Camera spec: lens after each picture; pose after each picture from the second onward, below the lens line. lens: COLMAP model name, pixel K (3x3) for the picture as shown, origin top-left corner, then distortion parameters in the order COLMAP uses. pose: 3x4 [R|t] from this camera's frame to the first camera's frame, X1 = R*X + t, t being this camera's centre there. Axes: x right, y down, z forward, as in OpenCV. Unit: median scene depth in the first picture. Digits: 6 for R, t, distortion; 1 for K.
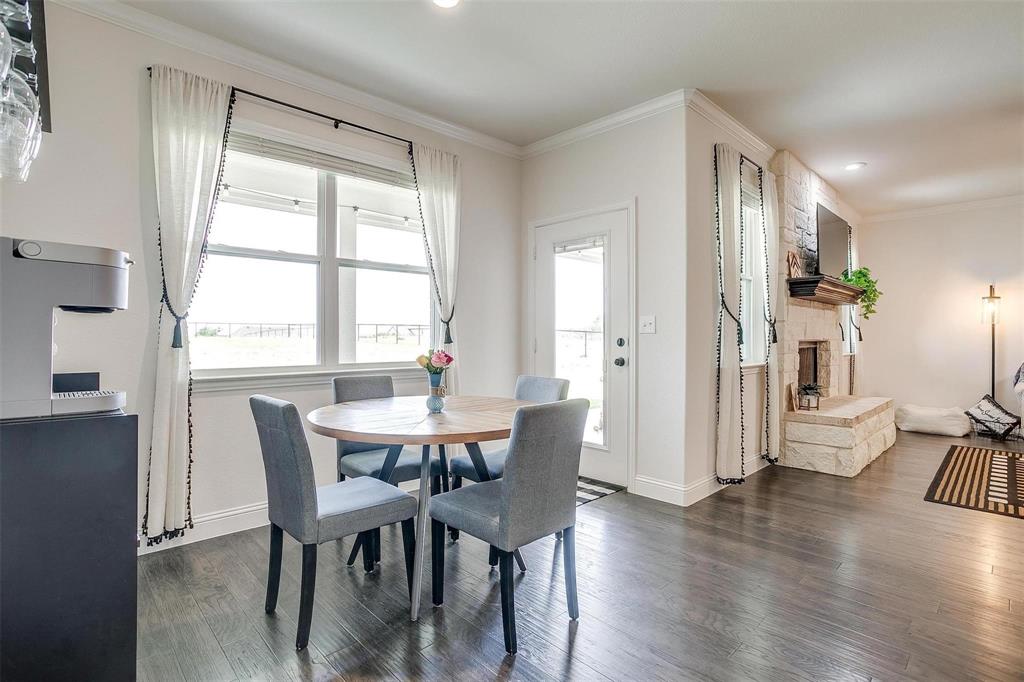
lens RADIAL K [[499.2, 0, 516.1], [0, 499.2, 336.1], [0, 0, 1]] dist [-0.051836, 0.026268]
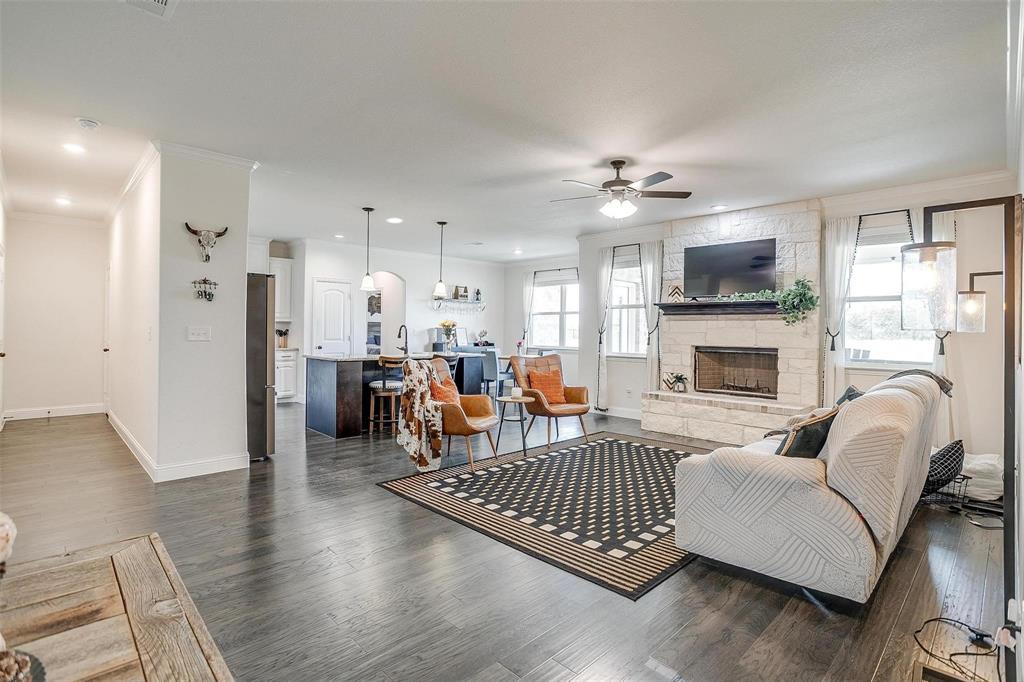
lens RADIAL K [[499.2, 0, 511.2], [0, 499.2, 331.7], [0, 0, 1]] dist [-0.051836, 0.026268]
pose [[0.010196, 0.000331, -0.999948, 2.594180], [-0.012670, 0.999920, 0.000202, -0.030298], [0.999868, 0.012667, 0.010200, 0.610487]]
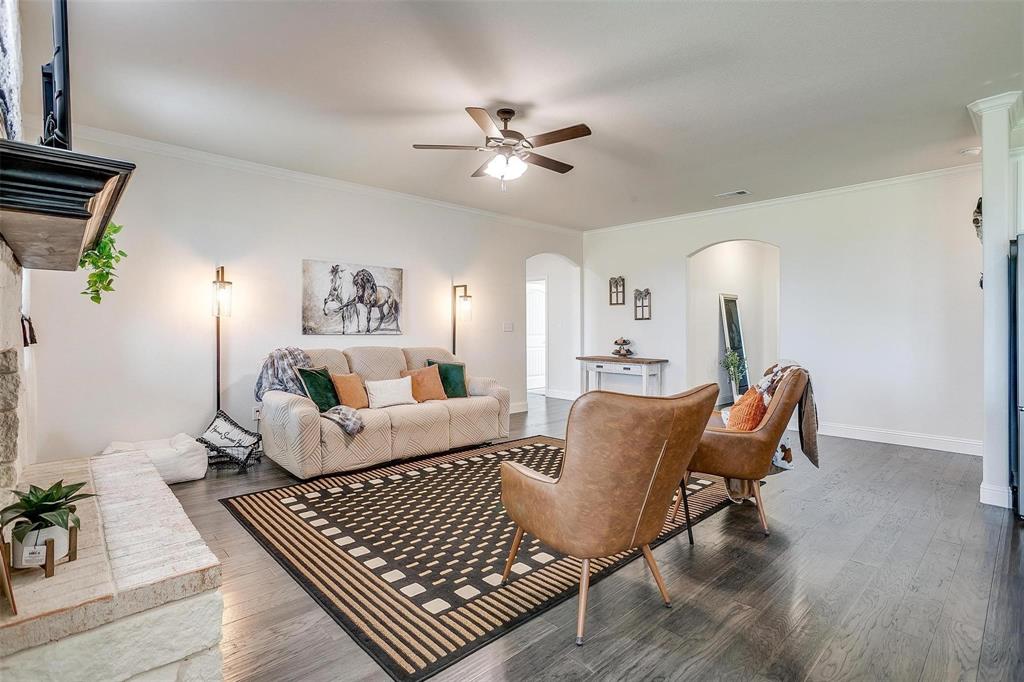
lens RADIAL K [[499.2, 0, 507.2], [0, 499.2, 332.9], [0, 0, 1]] dist [-0.051836, 0.026268]
pose [[0.026795, -0.010708, 0.999584, 0.352291], [-0.000464, 0.999942, 0.010724, -0.013657], [-0.999641, -0.000751, 0.026789, 0.852719]]
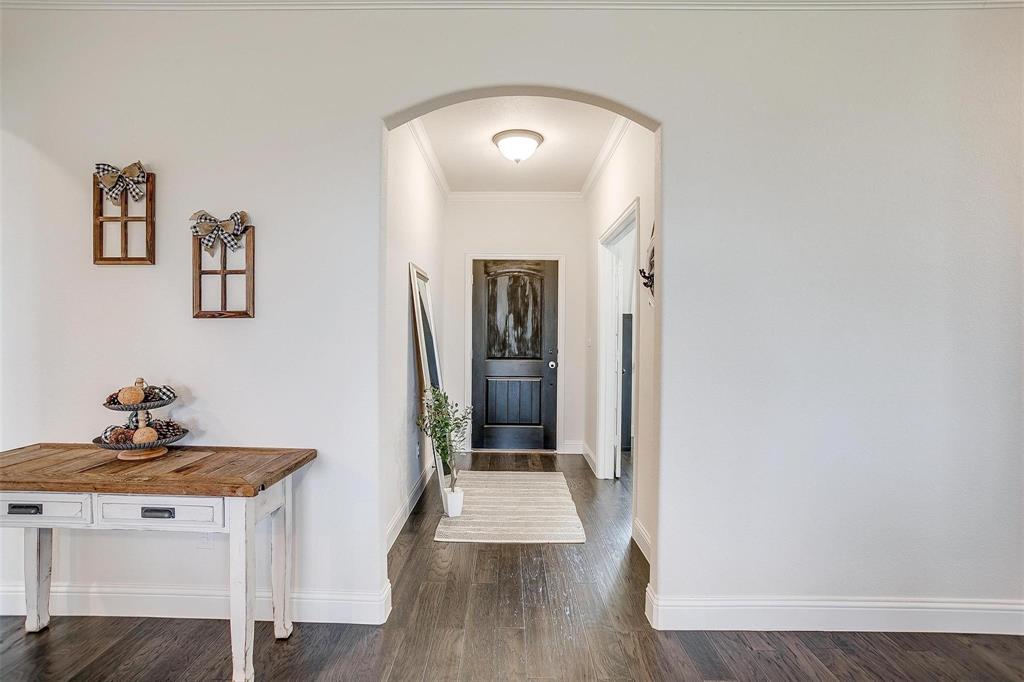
lens RADIAL K [[499.2, 0, 508.6], [0, 499.2, 335.2], [0, 0, 1]] dist [-0.051836, 0.026268]
pose [[-0.715731, -0.012976, 0.698256, 1.758783], [-0.011096, 0.999912, 0.007209, -0.032327], [-0.698288, -0.002588, -0.715812, 0.534377]]
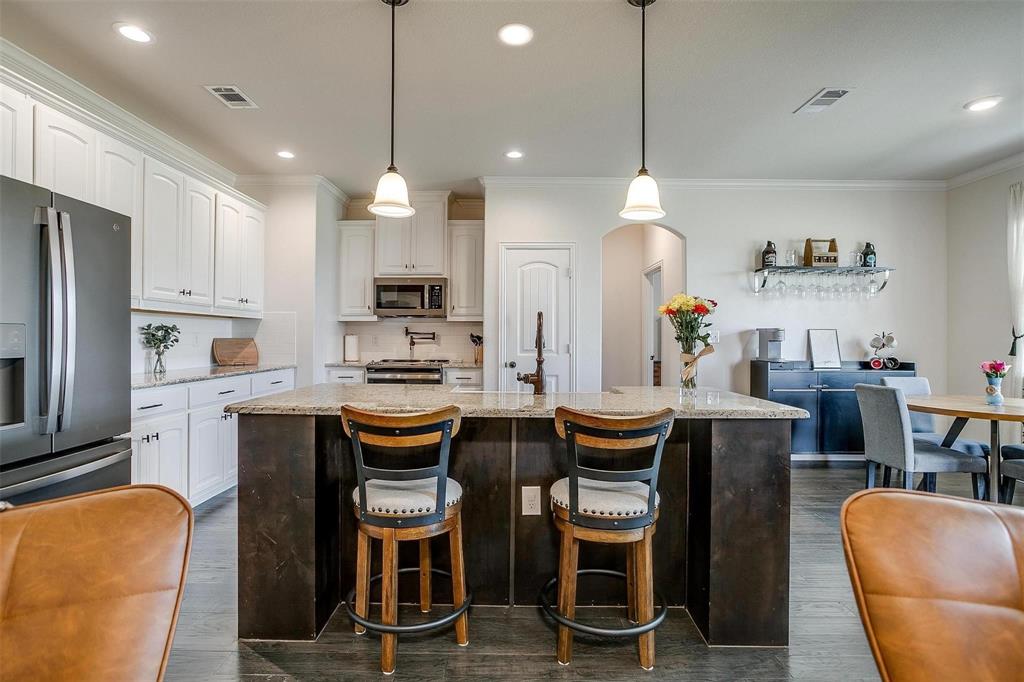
lens RADIAL K [[499.2, 0, 511.9], [0, 499.2, 334.7], [0, 0, 1]] dist [-0.051836, 0.026268]
pose [[-0.692787, -0.012656, -0.721031, 1.173751], [-0.009333, 0.999920, -0.008584, -0.012080], [0.721082, 0.000783, -0.692849, 0.663142]]
